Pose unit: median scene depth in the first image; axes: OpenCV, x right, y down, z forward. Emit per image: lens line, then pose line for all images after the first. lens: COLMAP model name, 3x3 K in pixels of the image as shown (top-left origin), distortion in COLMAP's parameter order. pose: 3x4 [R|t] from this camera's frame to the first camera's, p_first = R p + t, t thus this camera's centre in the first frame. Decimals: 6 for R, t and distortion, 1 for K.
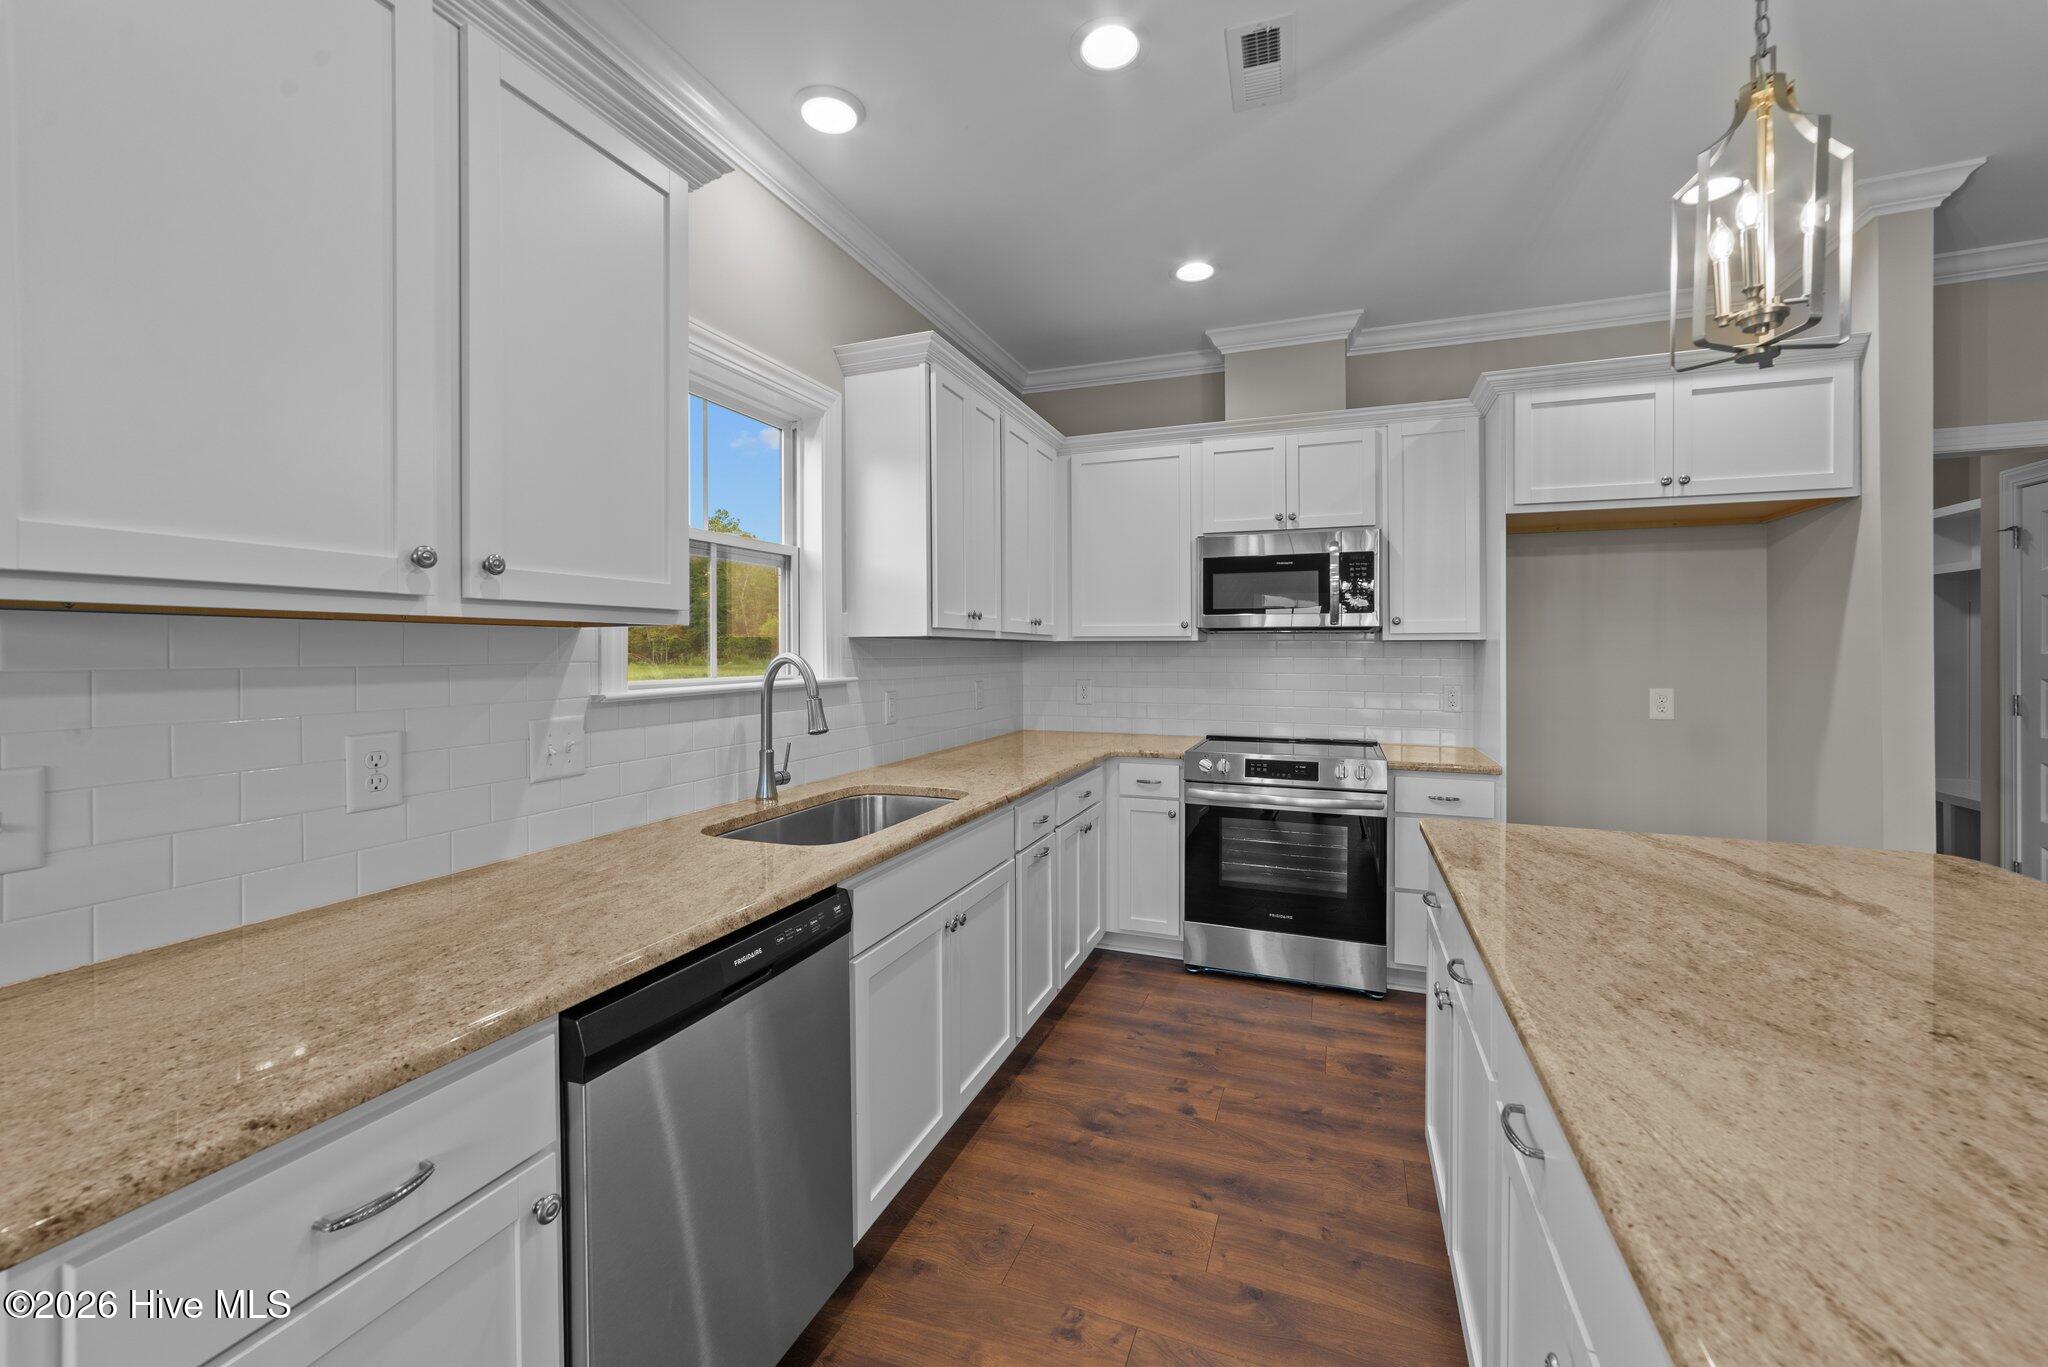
lens RADIAL K [[806.7, 0, 1017.1], [0, 806.7, 652.8], [0, 0, 1]] dist [-0.021087, 0.008187]
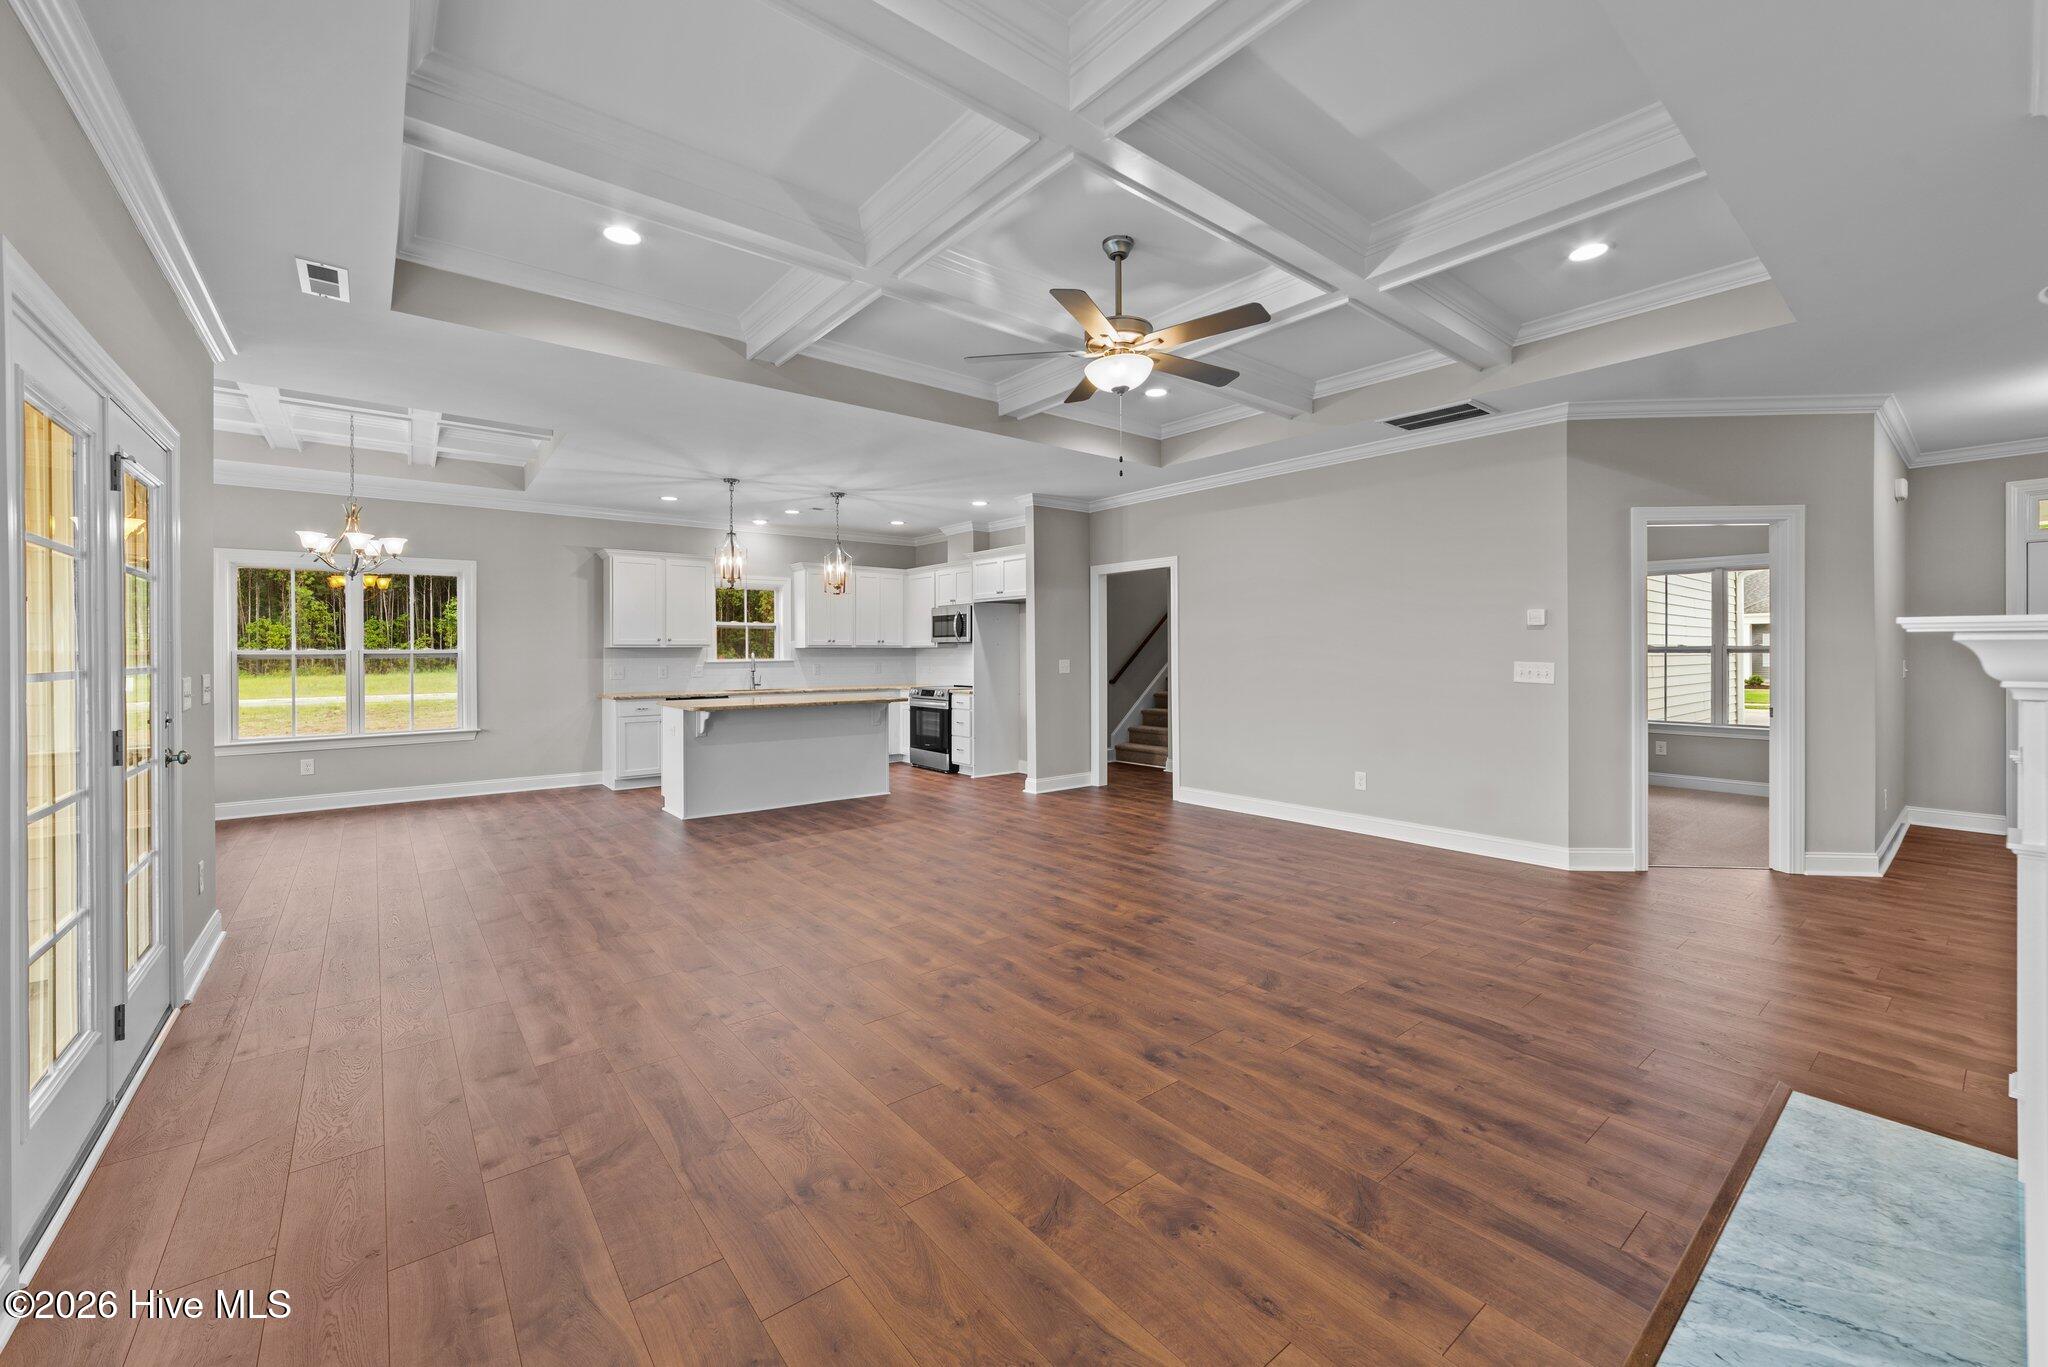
lens RADIAL K [[806.7, 0, 1017.1], [0, 806.7, 652.8], [0, 0, 1]] dist [-0.021087, 0.008187]
pose [[0.868102, -0.004610, -0.496365, 2.296331], [0.004385, 0.999989, -0.001617, 0.009874], [0.496367, -0.000773, 0.868113, -1.495707]]
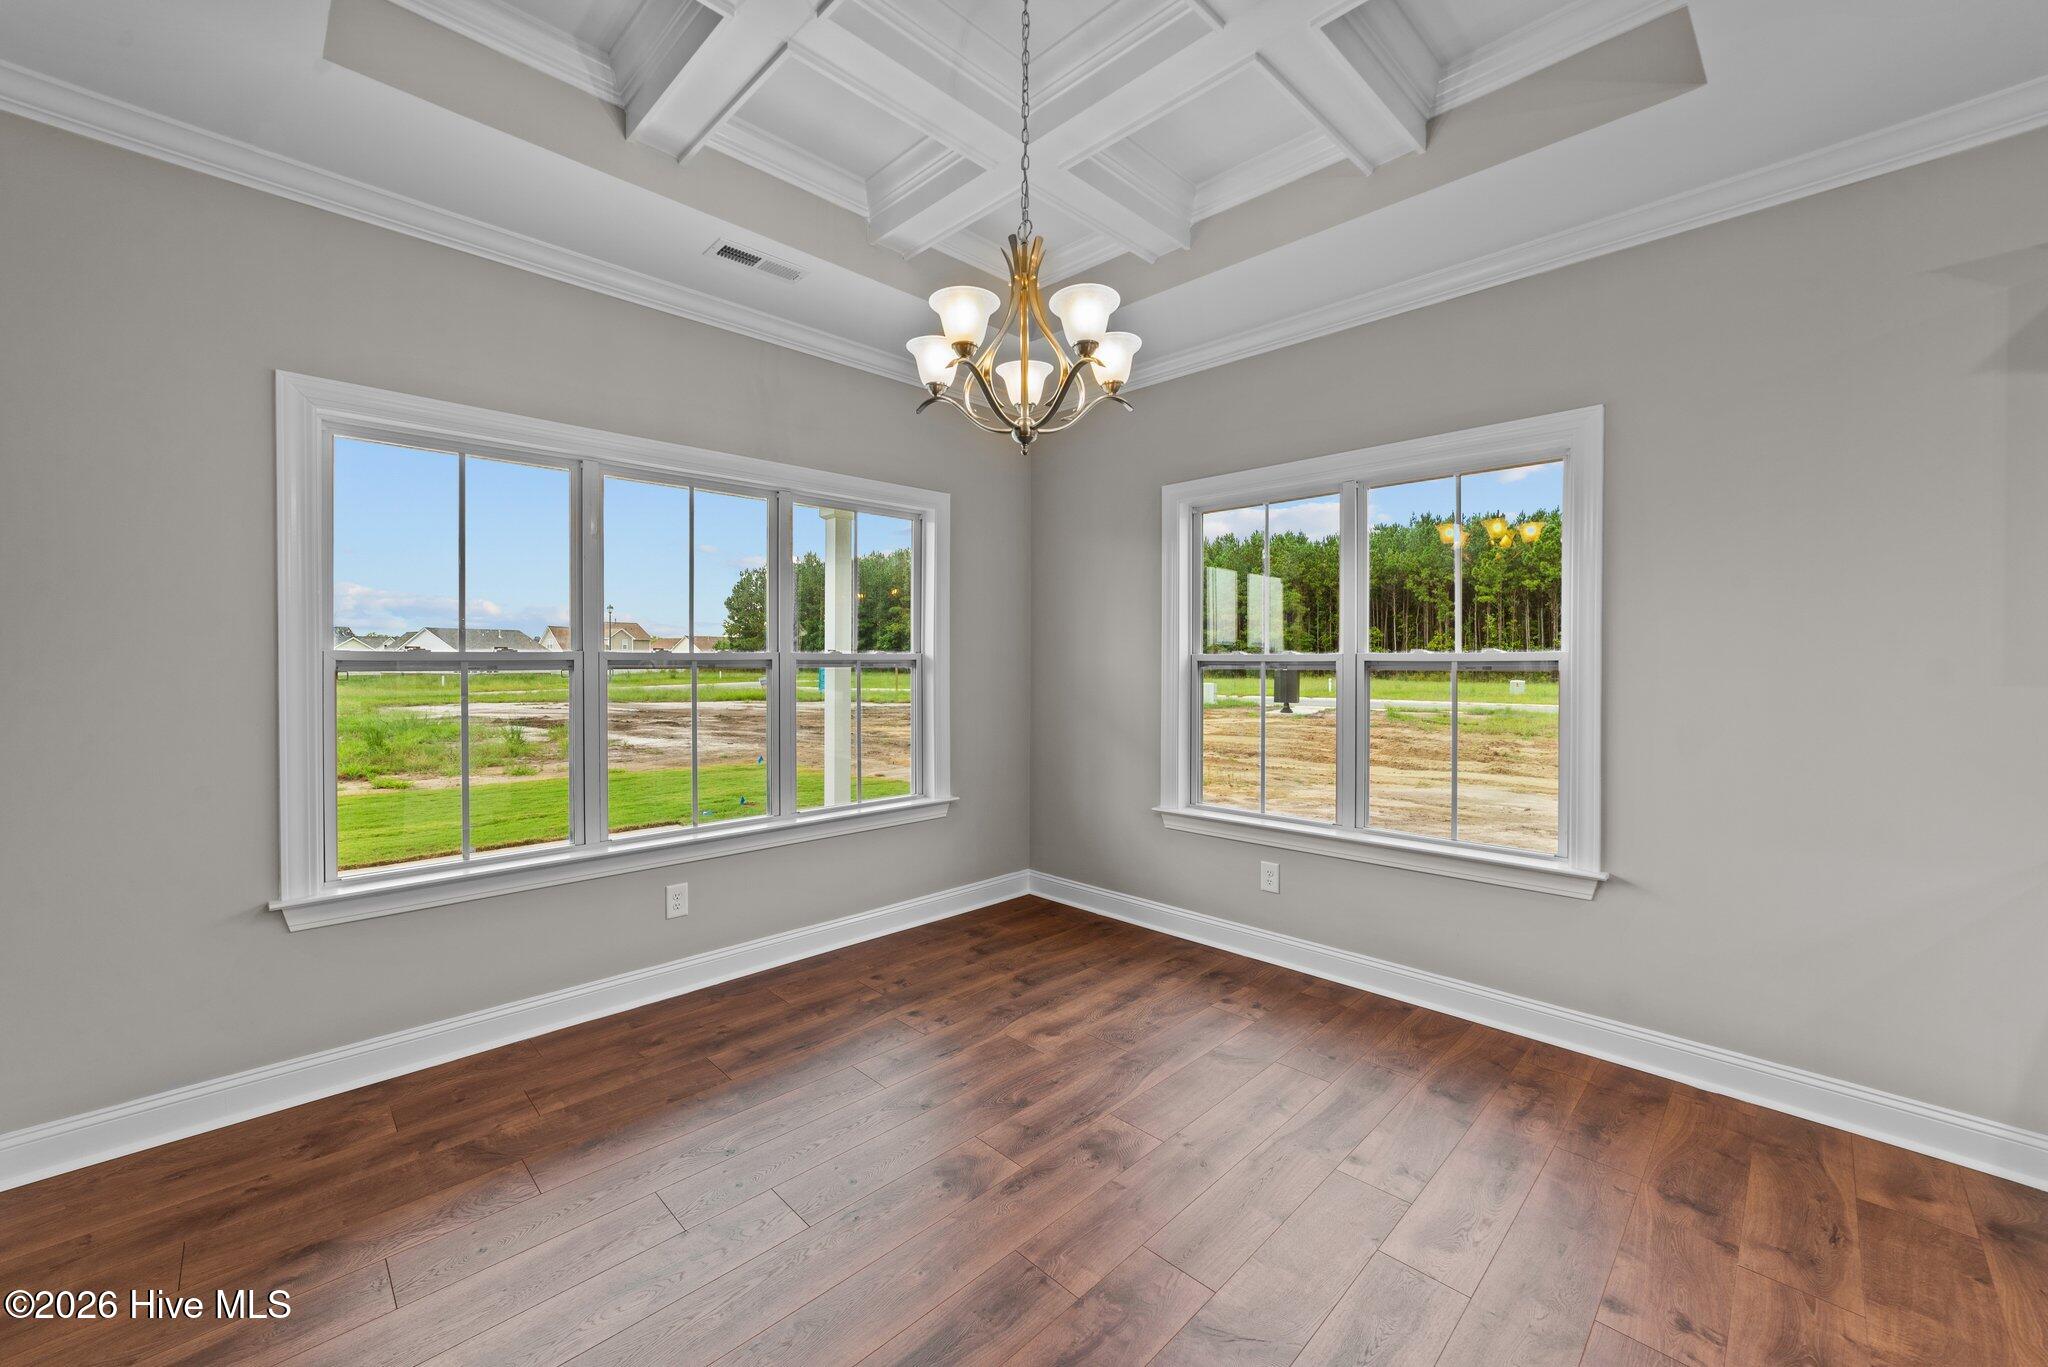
lens RADIAL K [[800.5, 0, 1019.1], [0, 800.5, 664.4], [0, 0, 1]] dist [-0.021843, 0.007764]
pose [[-0.401496, 0.001704, -0.915859, 0.543154], [-0.006328, 0.999969, 0.004635, 0.002553], [0.915839, 0.007656, -0.401473, -0.319749]]
